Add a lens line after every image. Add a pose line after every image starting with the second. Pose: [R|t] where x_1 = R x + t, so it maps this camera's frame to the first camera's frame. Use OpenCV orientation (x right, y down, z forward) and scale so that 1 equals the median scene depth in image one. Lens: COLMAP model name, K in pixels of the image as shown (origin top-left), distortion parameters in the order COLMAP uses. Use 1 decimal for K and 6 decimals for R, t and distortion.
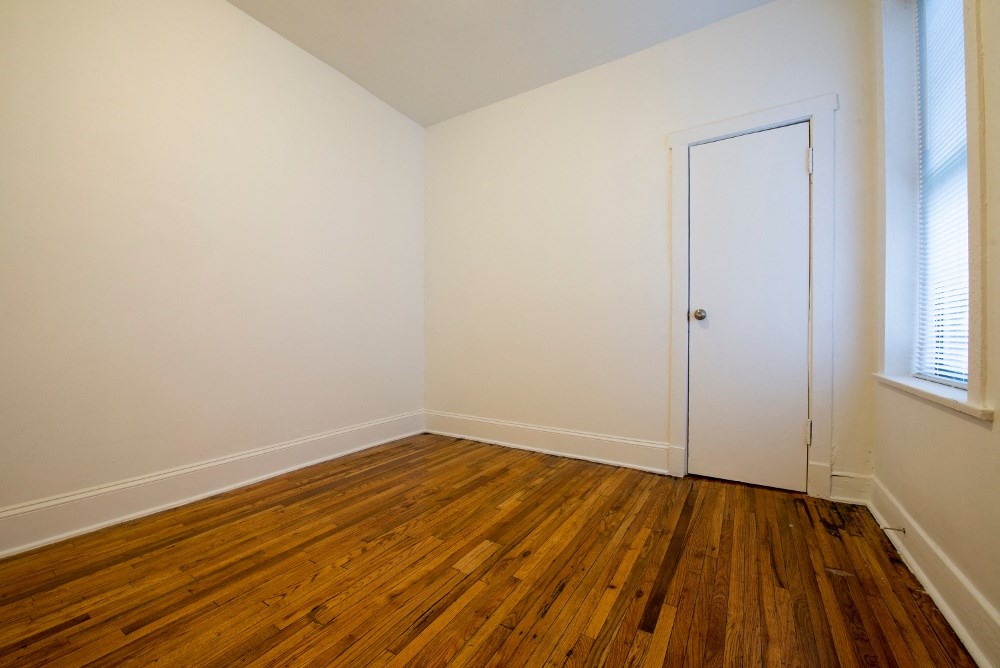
lens RADIAL K [[397.7, 0, 497.8], [0, 397.7, 334.8], [0, 0, 1]] dist [-0.012571, -0.004451]
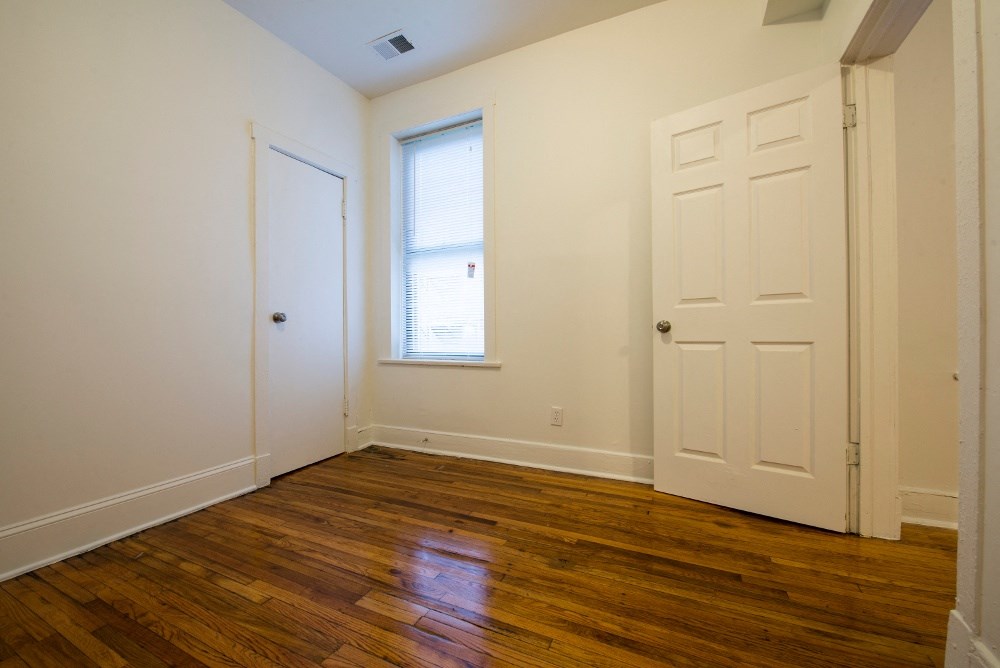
lens RADIAL K [[397.7, 0, 497.8], [0, 397.7, 334.8], [0, 0, 1]] dist [-0.012571, -0.004451]
pose [[-0.117713, -0.007478, 0.993020, -0.700529], [0.015328, 0.999839, 0.009346, -0.010548], [-0.992929, 0.016321, -0.117579, 0.683172]]
